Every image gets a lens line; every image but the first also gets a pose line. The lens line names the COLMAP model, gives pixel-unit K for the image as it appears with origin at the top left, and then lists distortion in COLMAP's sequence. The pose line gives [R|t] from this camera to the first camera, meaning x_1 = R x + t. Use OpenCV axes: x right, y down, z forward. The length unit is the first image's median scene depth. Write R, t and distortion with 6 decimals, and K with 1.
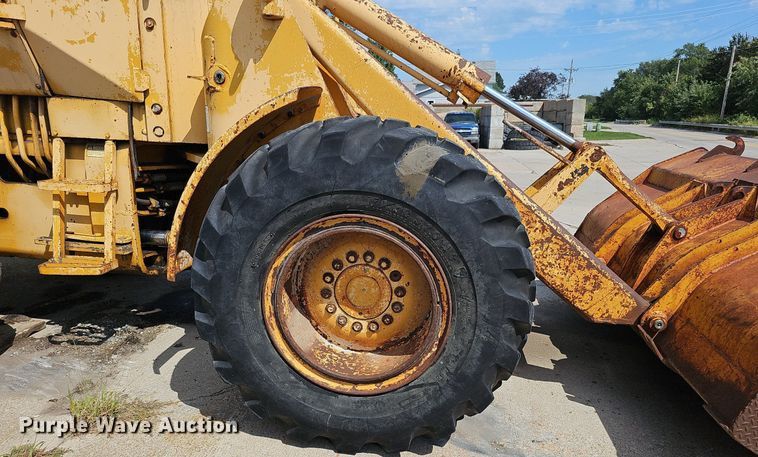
lens RADIAL K [[489.6, 0, 380.2], [0, 489.6, 282.0], [0, 0, 1]] dist [0.003766, -0.002835]
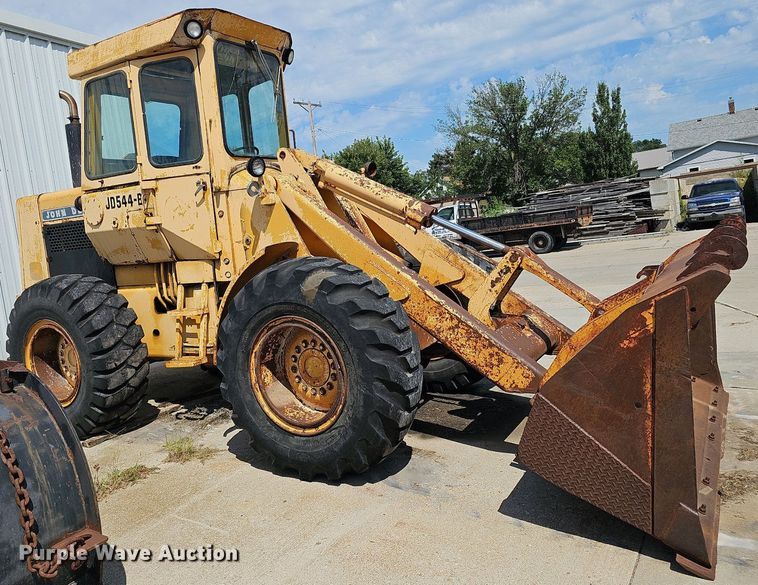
lens RADIAL K [[623.5, 0, 379.0], [0, 623.5, 292.5], [0, 0, 1]] dist [0.069946, -0.001699]
pose [[0.894361, -0.088041, -0.438597, 0.916407], [-0.002072, 0.979616, -0.200867, 0.164246], [0.447342, 0.180556, 0.875948, -0.579573]]
